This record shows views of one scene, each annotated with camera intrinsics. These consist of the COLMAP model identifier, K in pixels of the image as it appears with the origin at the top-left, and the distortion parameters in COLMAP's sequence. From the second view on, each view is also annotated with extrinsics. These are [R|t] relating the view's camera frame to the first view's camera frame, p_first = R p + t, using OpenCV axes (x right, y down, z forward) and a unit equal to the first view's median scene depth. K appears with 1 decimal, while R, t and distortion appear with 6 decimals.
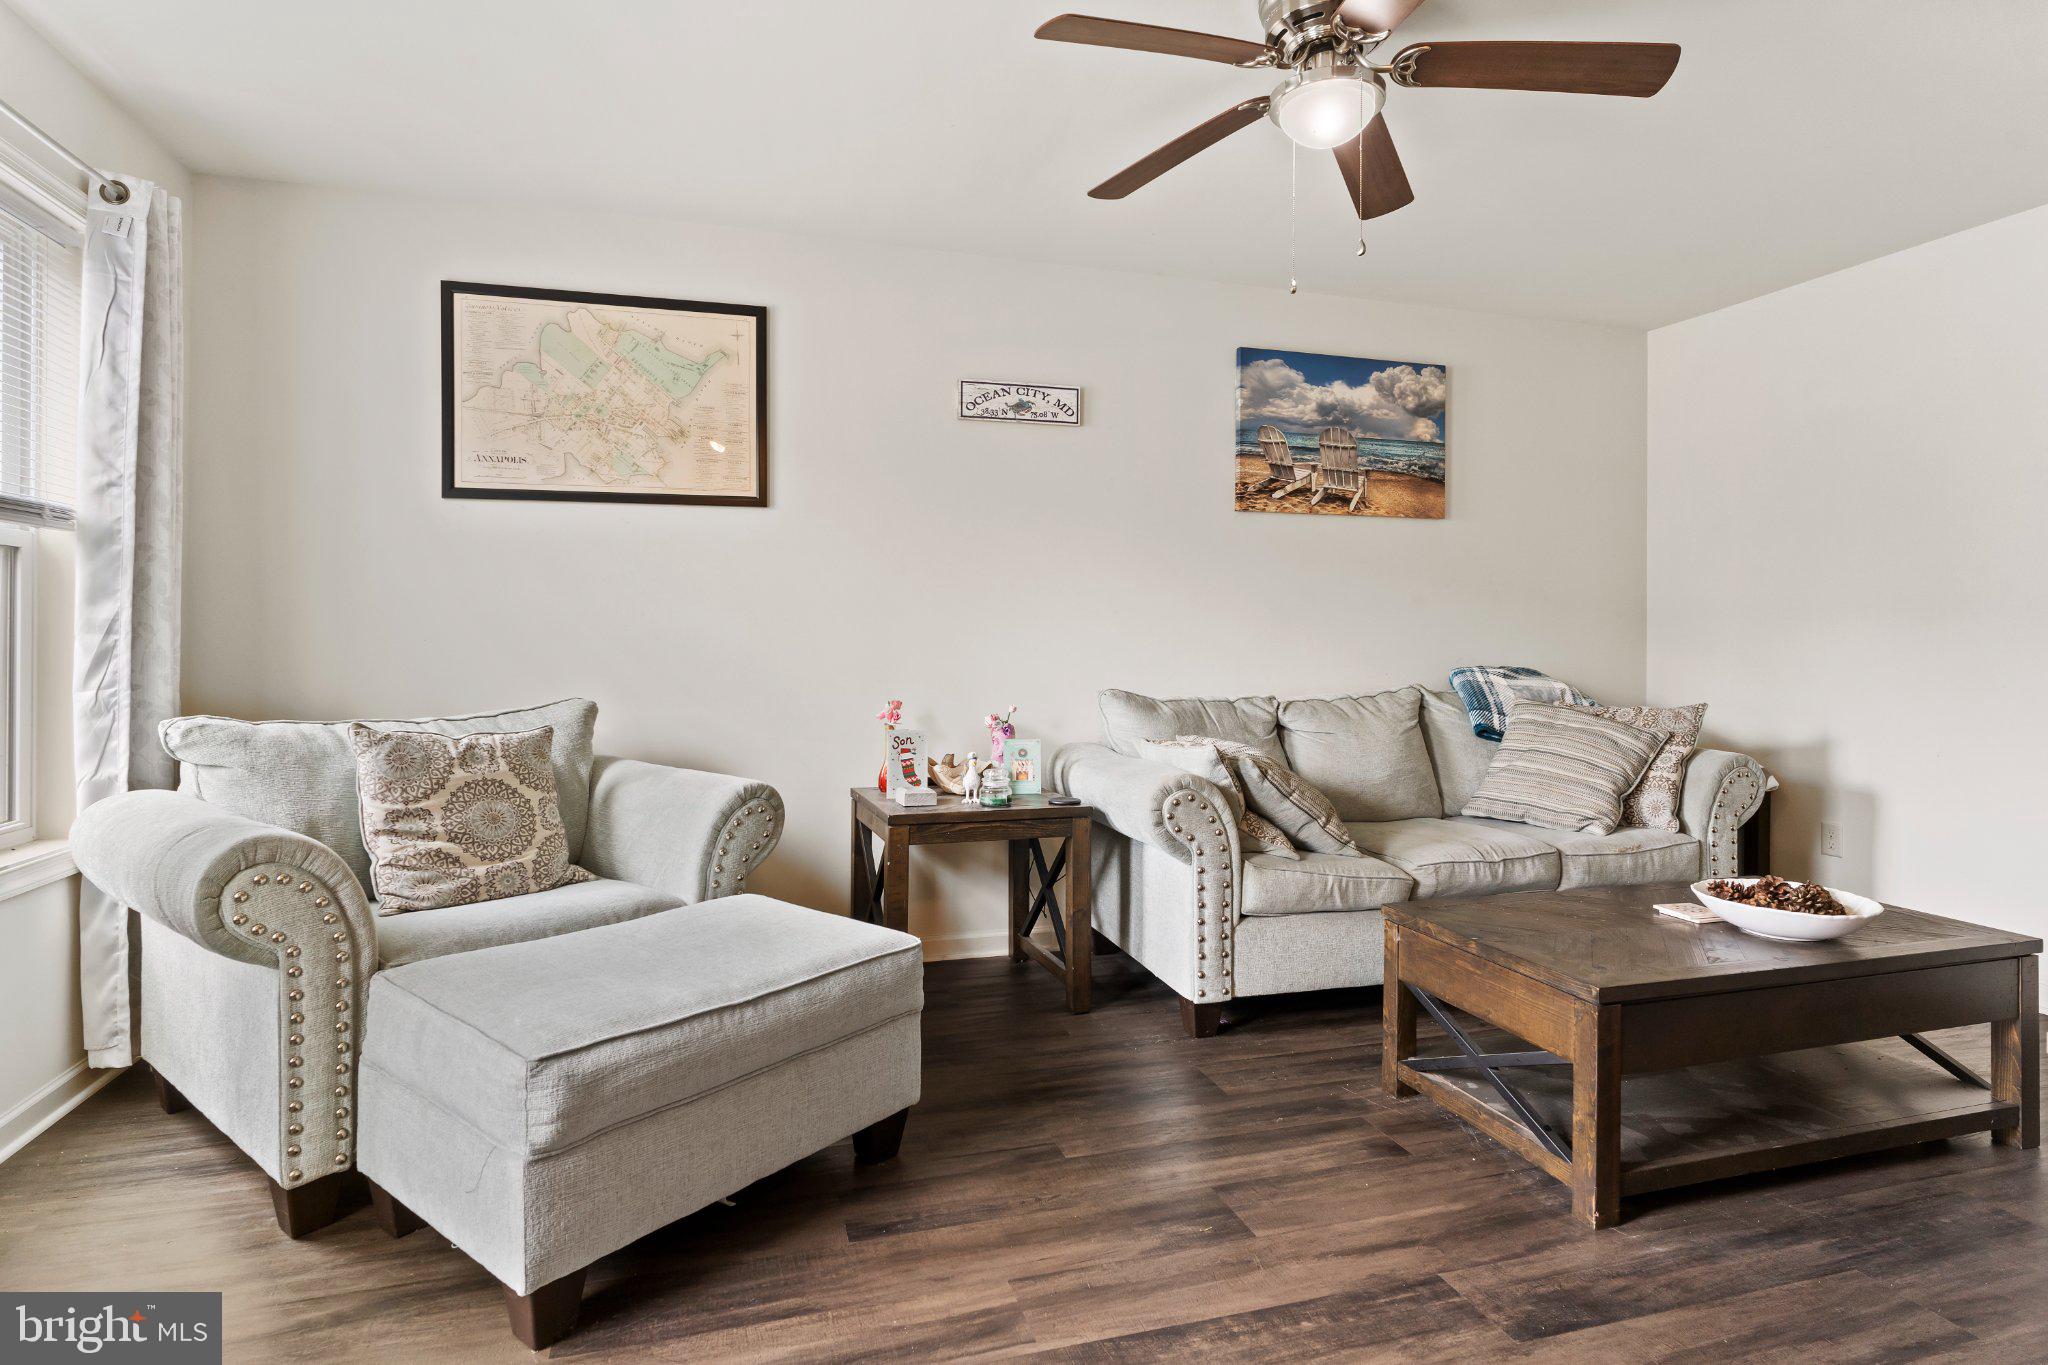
lens RADIAL K [[1039.0, 0, 1019.8], [0, 1039.0, 620.0], [0, 0, 1]] dist [-0.001515, -0.011482]
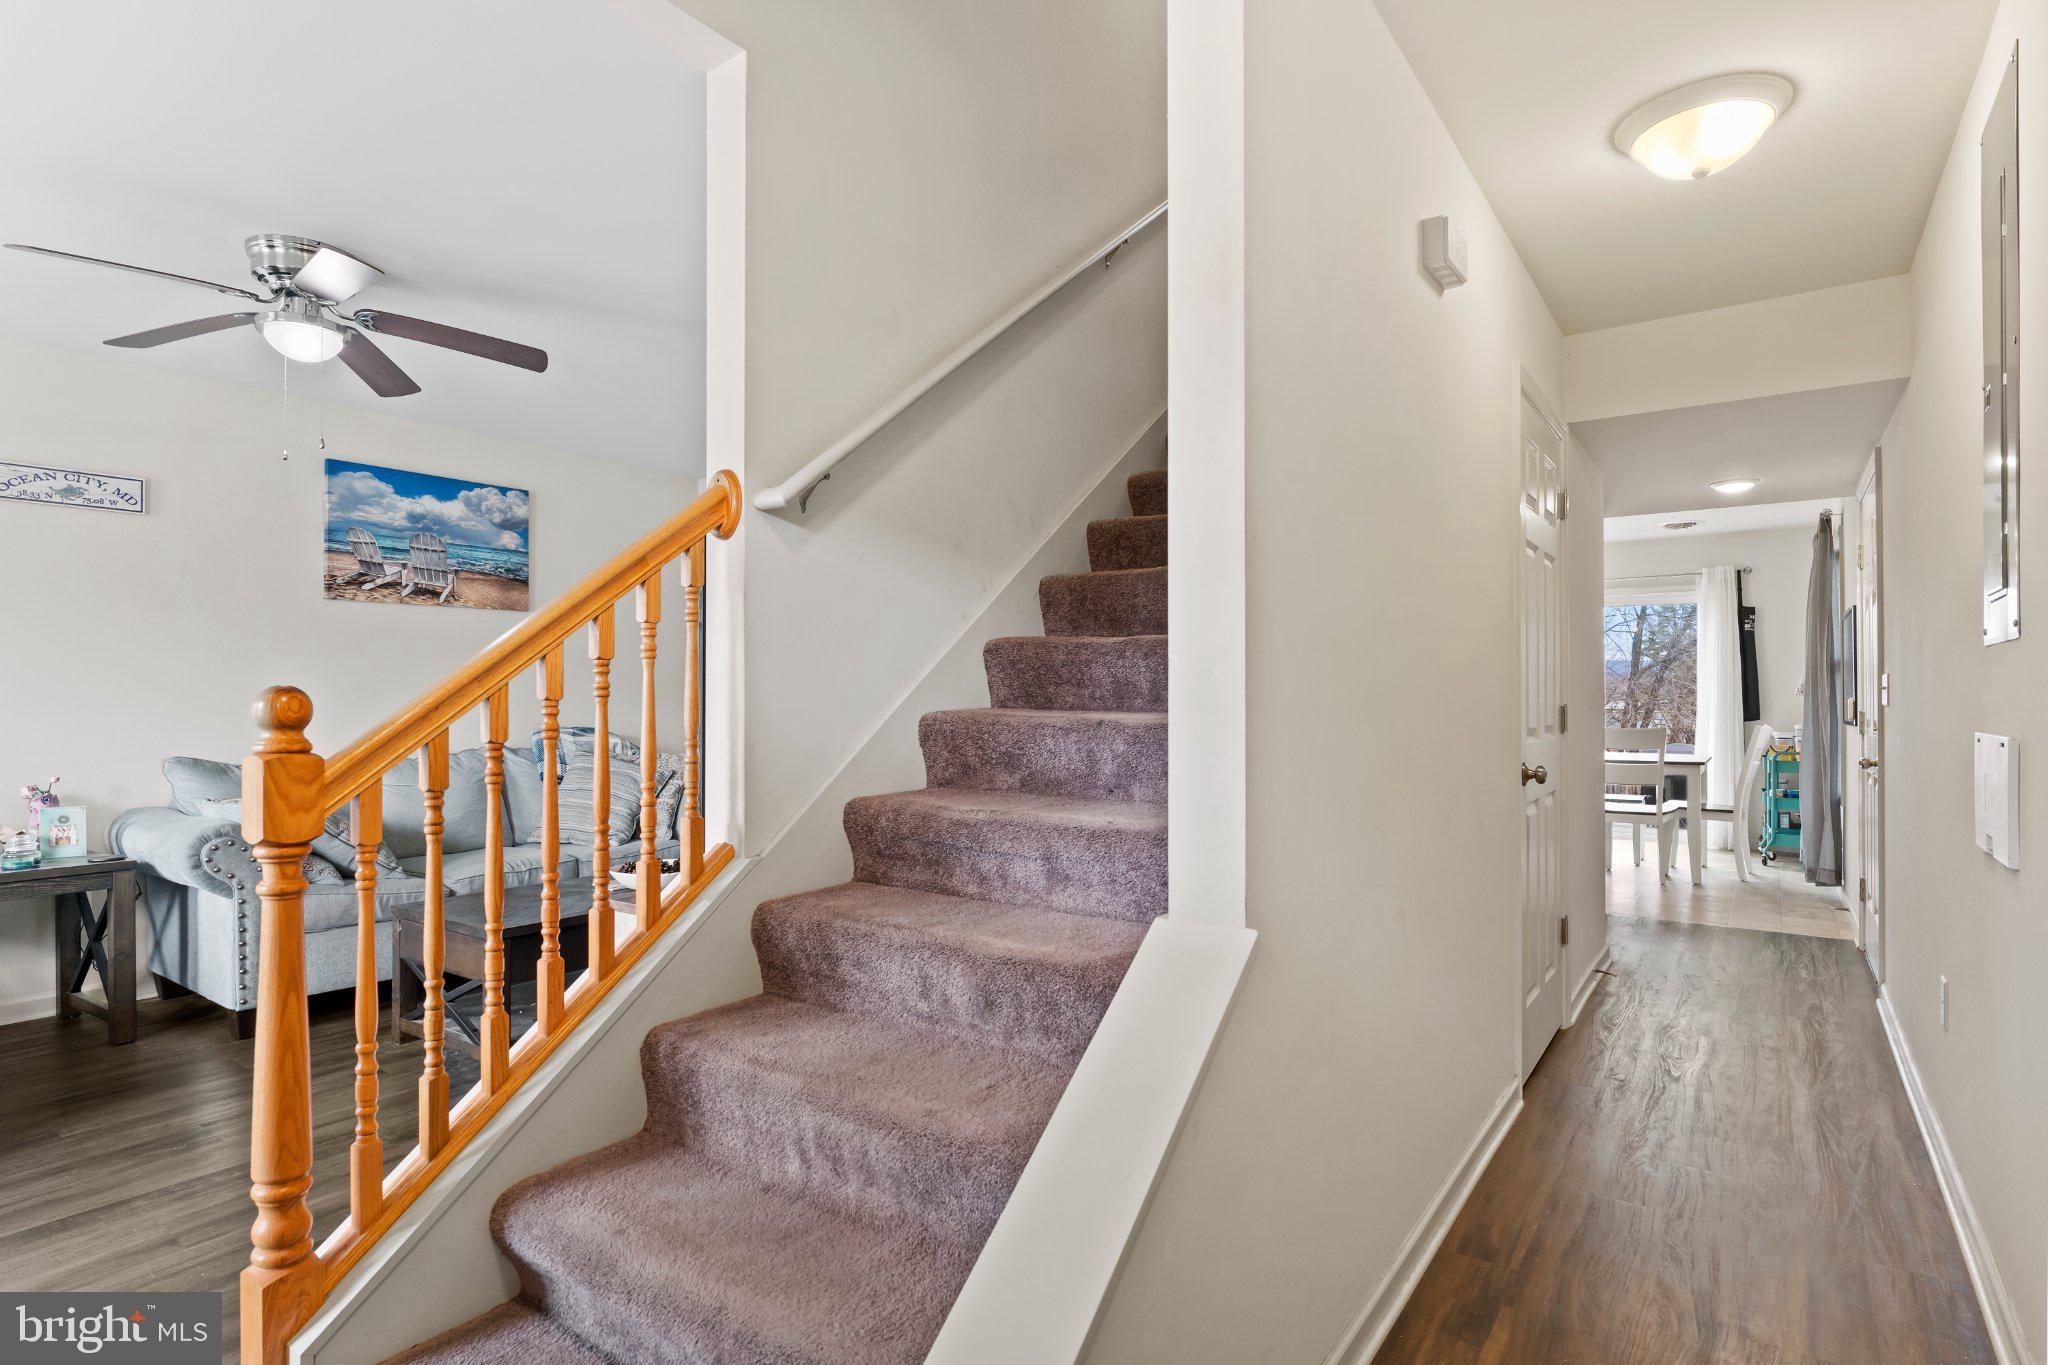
lens RADIAL K [[1047.5, 0, 1018.6], [0, 1047.5, 685.8], [0, 0, 1]] dist [-0.002302, -0.000200]
pose [[0.797199, -0.000914, 0.603717, 0.137312], [-0.004788, 0.999958, 0.007837, -0.023631], [-0.603698, -0.009138, 0.797161, -0.458064]]
